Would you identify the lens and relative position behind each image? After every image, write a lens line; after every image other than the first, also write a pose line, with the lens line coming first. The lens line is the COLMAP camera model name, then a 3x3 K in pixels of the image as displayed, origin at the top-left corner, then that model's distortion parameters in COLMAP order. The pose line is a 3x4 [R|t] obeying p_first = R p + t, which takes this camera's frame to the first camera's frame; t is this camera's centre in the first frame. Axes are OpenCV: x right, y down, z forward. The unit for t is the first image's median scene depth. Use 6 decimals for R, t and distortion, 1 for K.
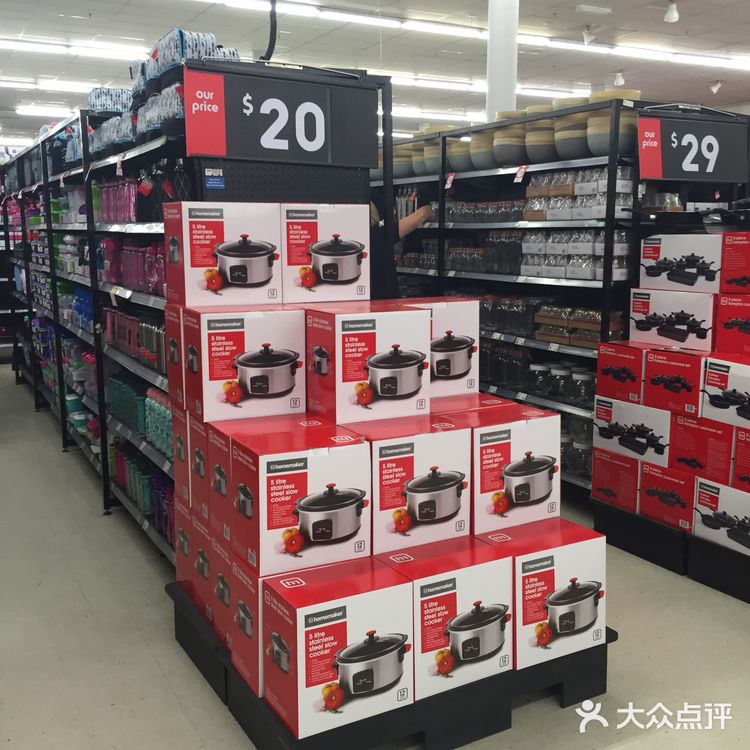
lens RADIAL K [[875.1, 0, 375.0], [0, 875.1, 375.0], [0, 0, 1]] dist [0.062951, -0.039998]
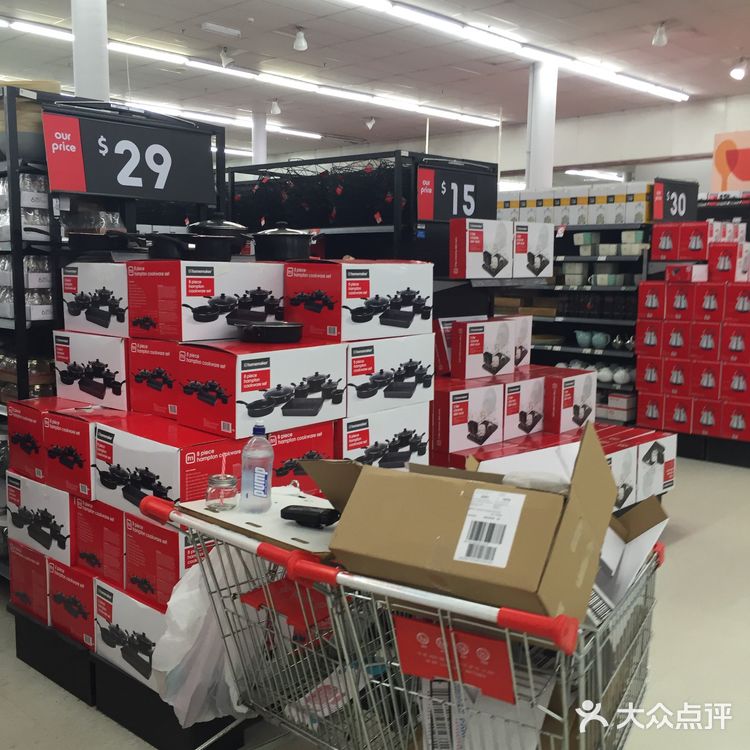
lens RADIAL K [[877.8, 0, 375.0], [0, 877.8, 375.0], [0, 0, 1]] dist [0.063703, -0.026355]
pose [[0.951462, -0.029074, 0.306389, 0.342412], [0.038915, 0.998903, -0.026058, -0.028982], [-0.305295, 0.036717, 0.951550, 0.176847]]
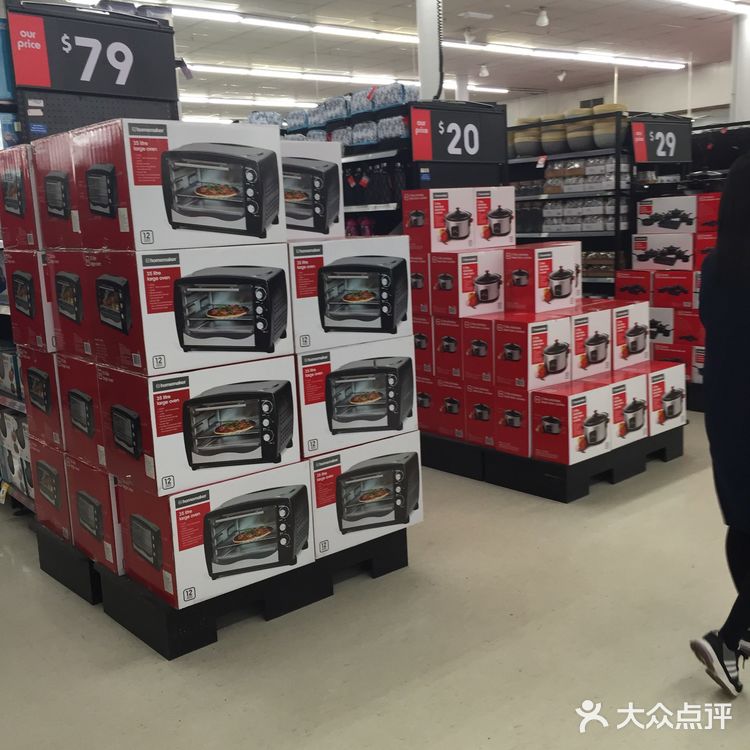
lens RADIAL K [[877.8, 0, 375.0], [0, 877.8, 375.0], [0, 0, 1]] dist [0.063703, -0.026355]
pose [[0.980094, -0.081297, 0.181126, -0.476024], [0.078155, 0.996642, 0.024425, 0.077558], [-0.182503, -0.009783, 0.983157, -0.460902]]
